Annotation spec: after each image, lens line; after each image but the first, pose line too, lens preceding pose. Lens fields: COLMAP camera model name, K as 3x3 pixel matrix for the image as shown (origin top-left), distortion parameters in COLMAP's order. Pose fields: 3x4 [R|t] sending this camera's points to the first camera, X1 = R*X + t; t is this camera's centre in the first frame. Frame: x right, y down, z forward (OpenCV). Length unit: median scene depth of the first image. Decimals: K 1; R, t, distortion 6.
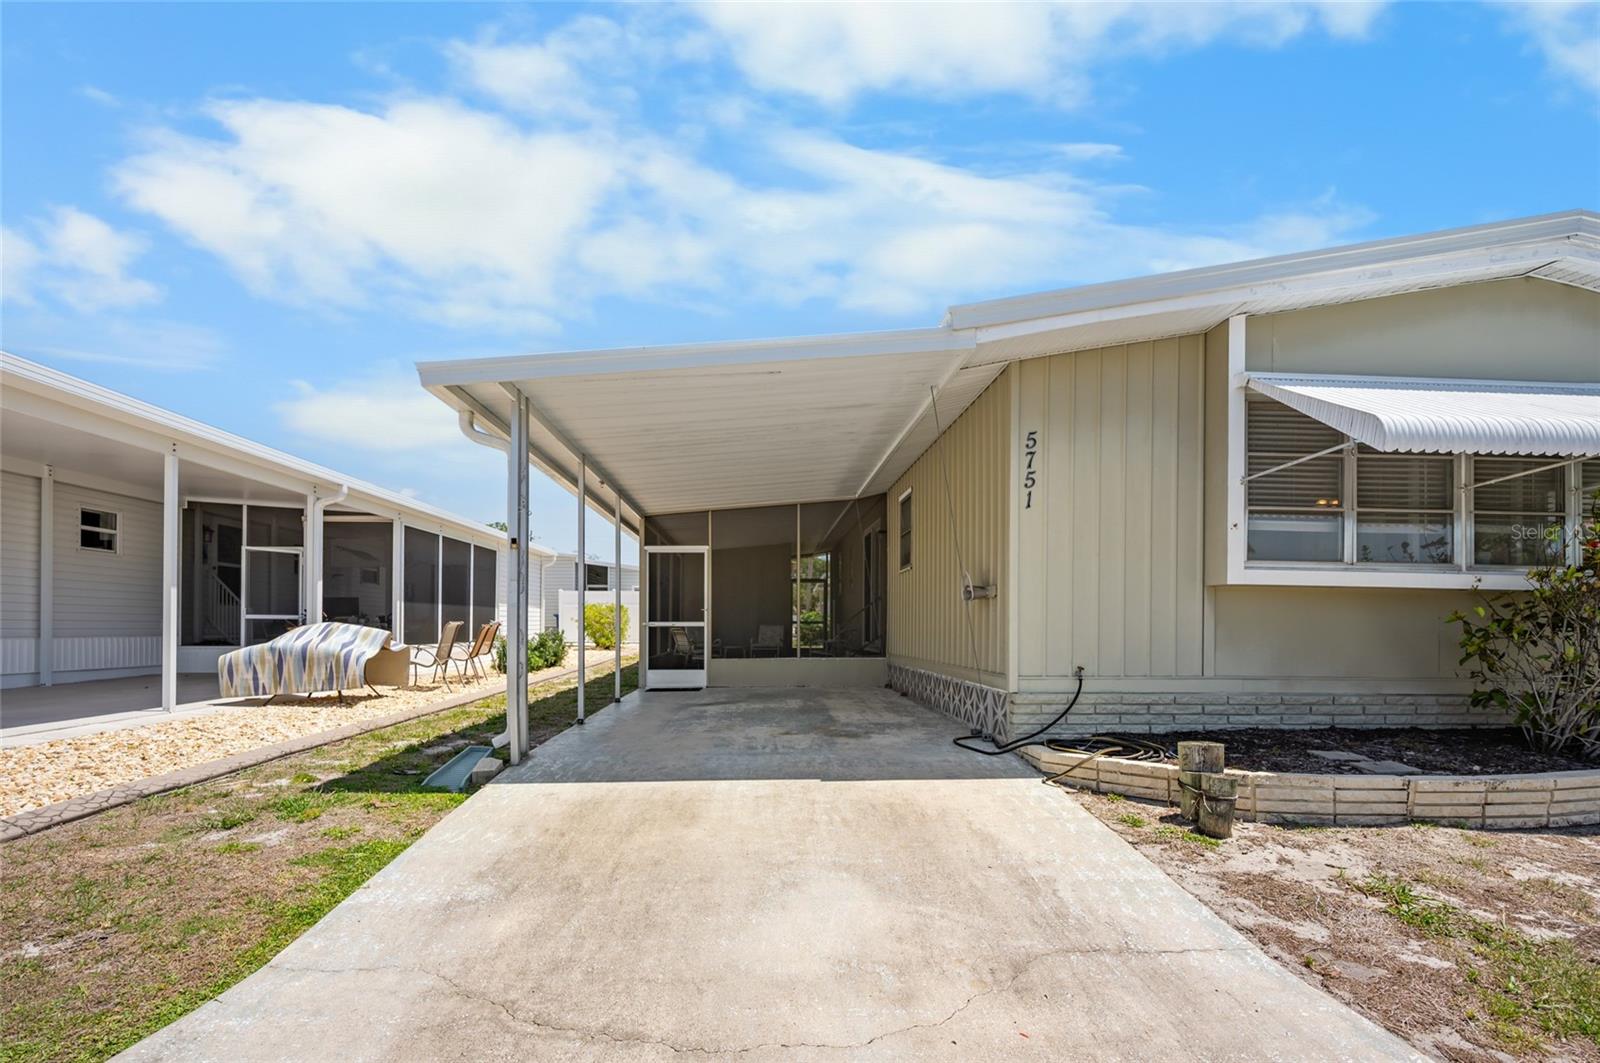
lens RADIAL K [[732.4, 0, 794.7], [0, 732.4, 621.6], [0, 0, 1]] dist [0.004381, -0.000332]
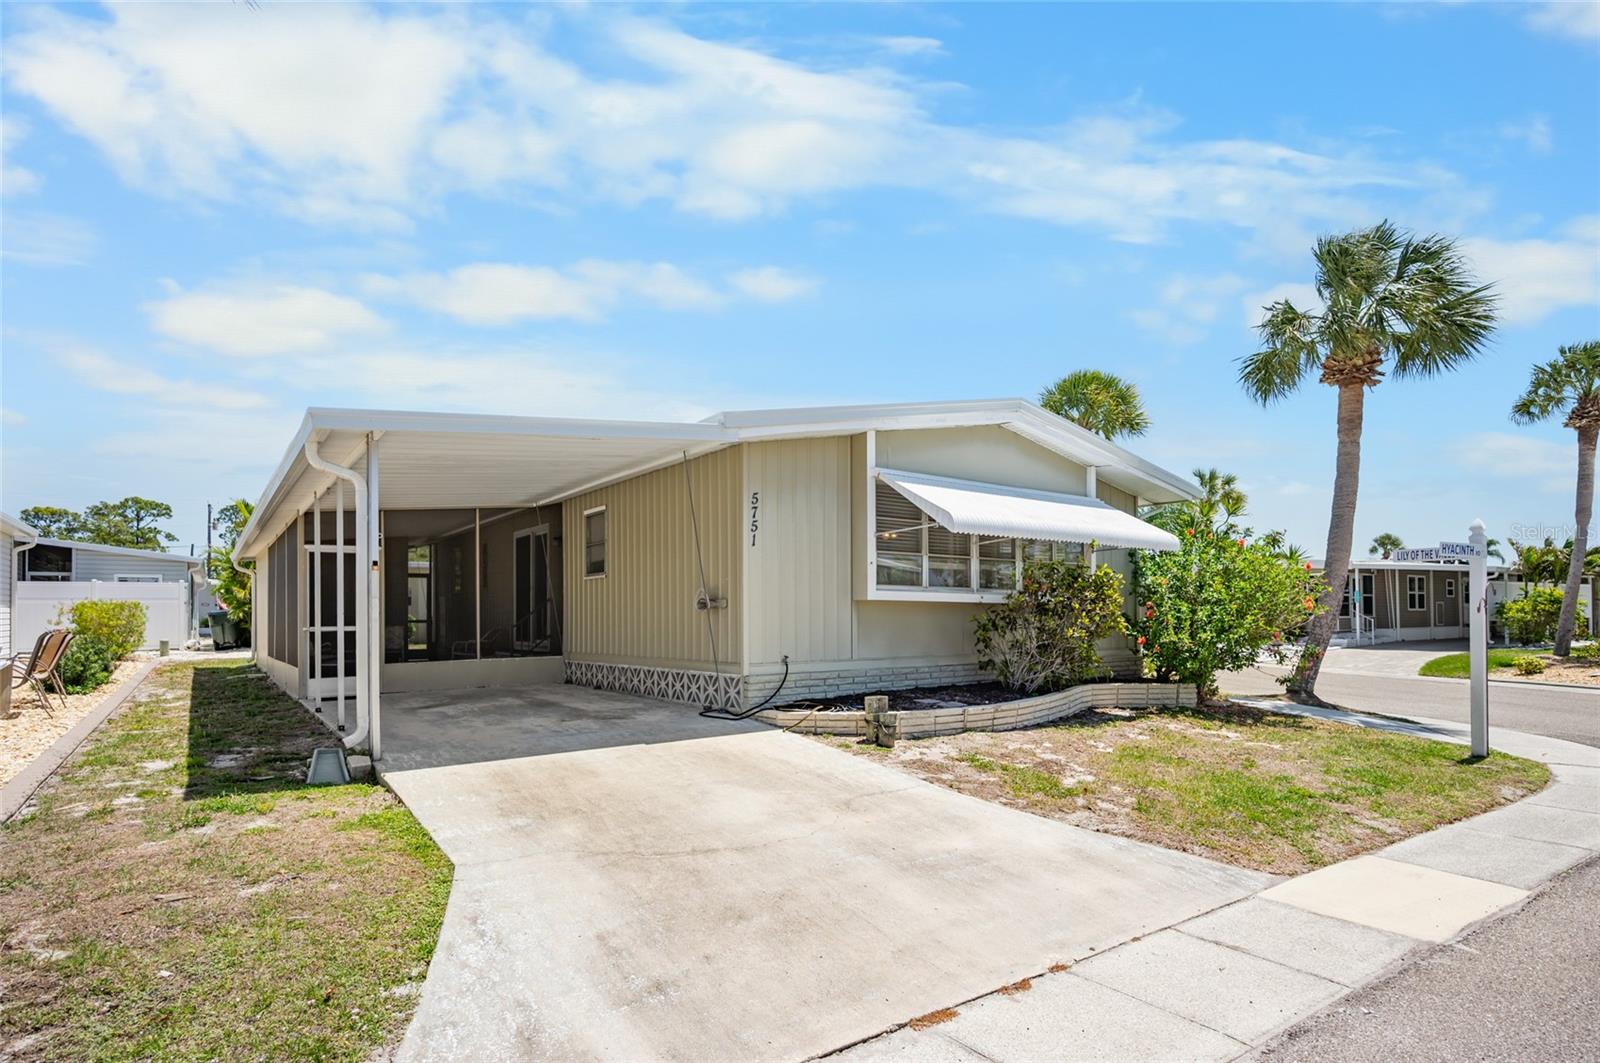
lens RADIAL K [[827.9, 0, 765.0], [0, 827.9, 617.1], [0, 0, 1]] dist [-0.002446, -0.000595]
pose [[0.855512, -0.013316, 0.517612, -0.511792], [0.010389, 0.999909, 0.008553, -0.031020], [-0.517679, -0.001939, 0.855573, -0.401870]]
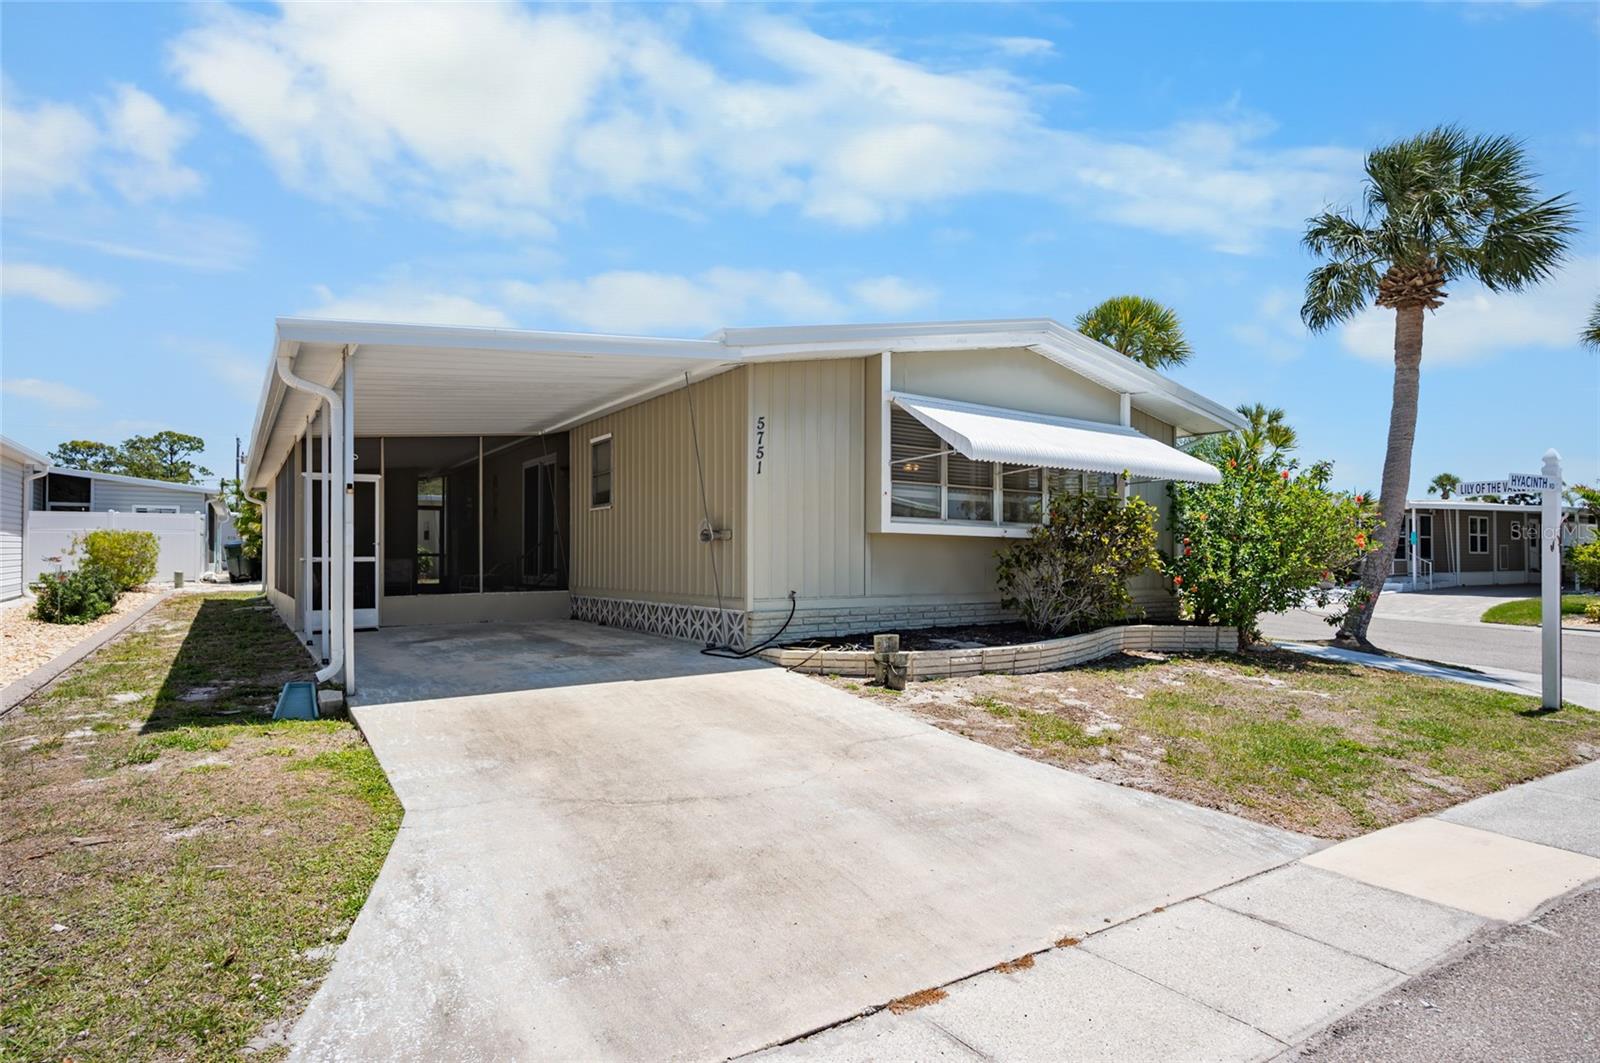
lens RADIAL K [[843.1, 0, 766.4], [0, 843.1, 554.2], [0, 0, 1]] dist [-0.003051, 0.000394]
pose [[0.872548, -0.004225, 0.488510, -0.438176], [0.001510, 0.999981, 0.005951, -0.017920], [-0.488526, -0.004455, 0.872538, -0.366957]]
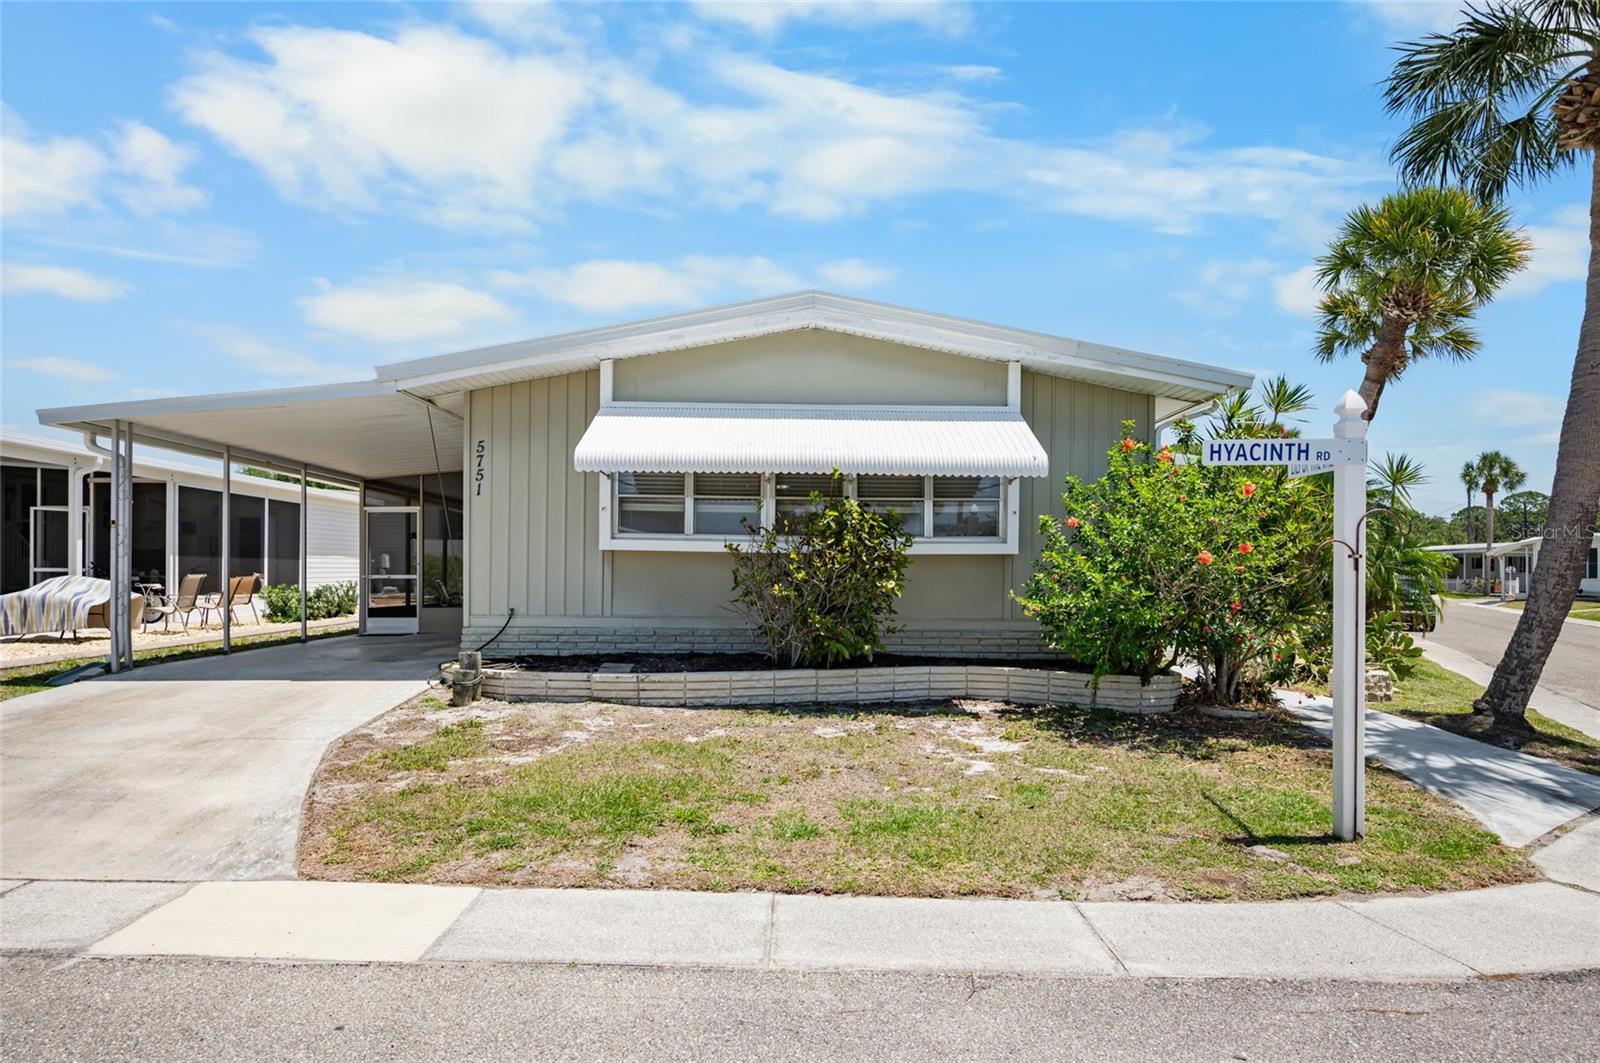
lens RADIAL K [[918.4, 0, 756.7], [0, 918.4, 574.9], [0, 0, 1]] dist [-0.003226, 0.000315]
pose [[0.998121, -0.000950, -0.061262, 0.986021], [0.001255, 0.999987, 0.004945, -0.010988], [0.061256, -0.005013, 0.998109, -0.744923]]
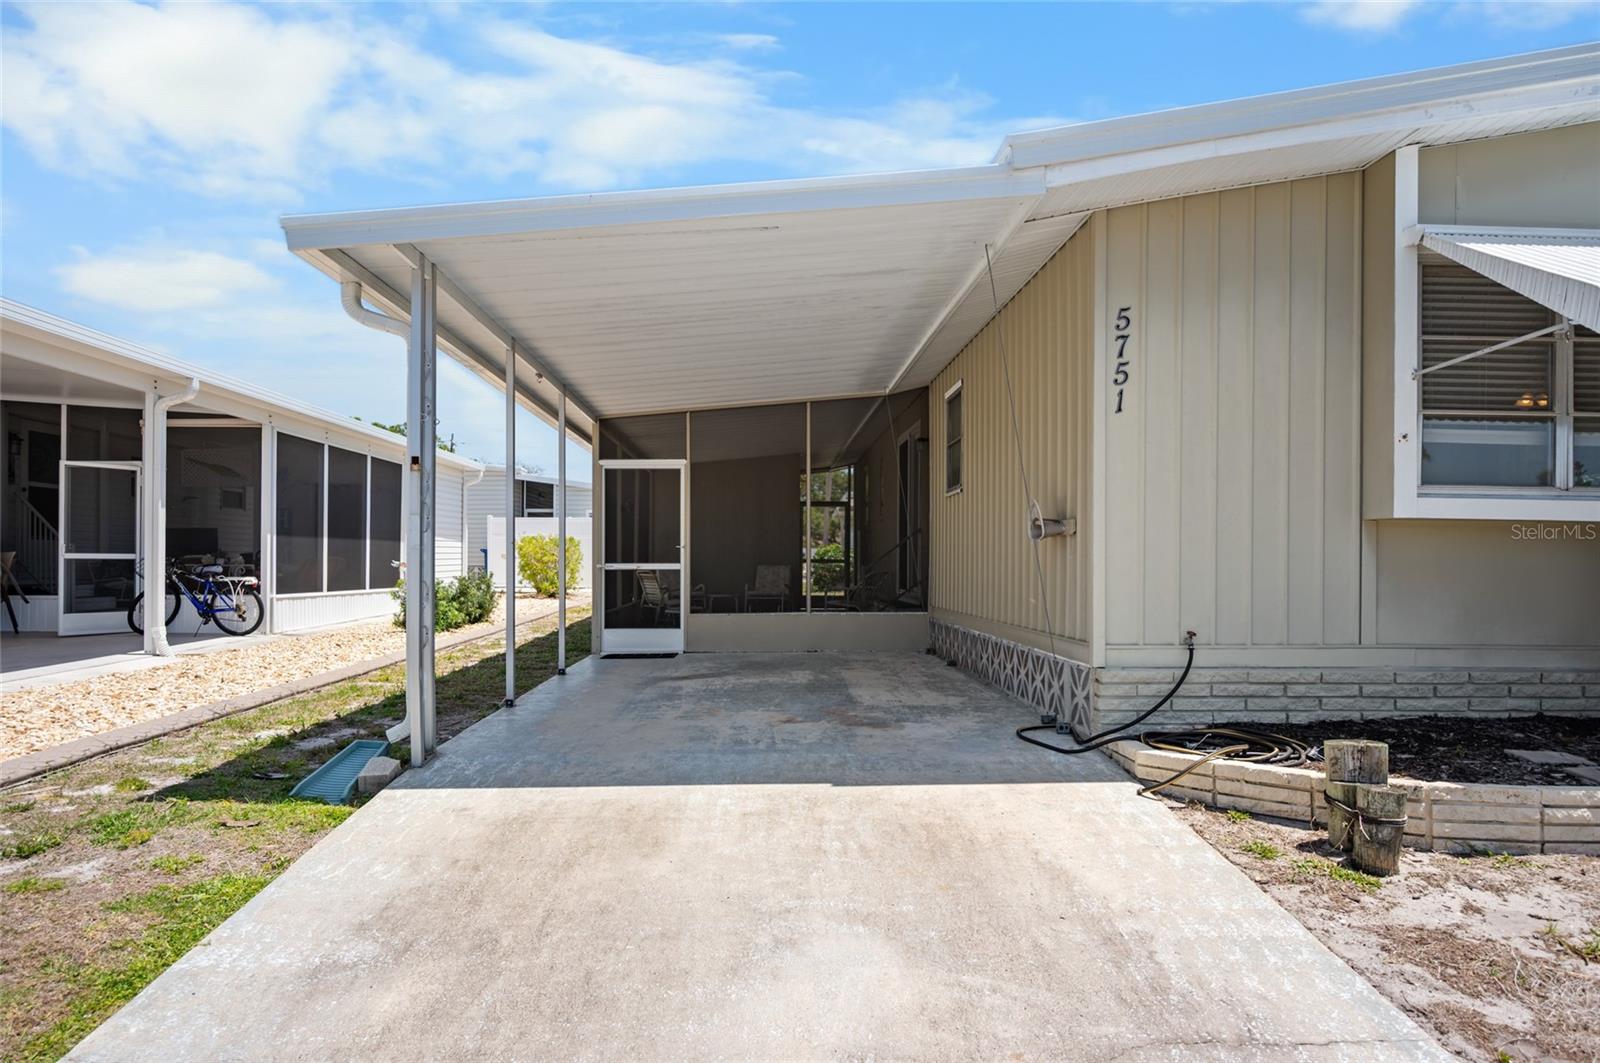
lens RADIAL K [[992.1, 0, 797.1], [0, 992.1, 559.5], [0, 0, 1]] dist [-0.000903, 0.002997]
pose [[0.999935, -0.001664, -0.011260, 0.010406], [0.001707, 0.999991, 0.003851, -0.014804], [0.011253, -0.003870, 0.999929, 0.011972]]
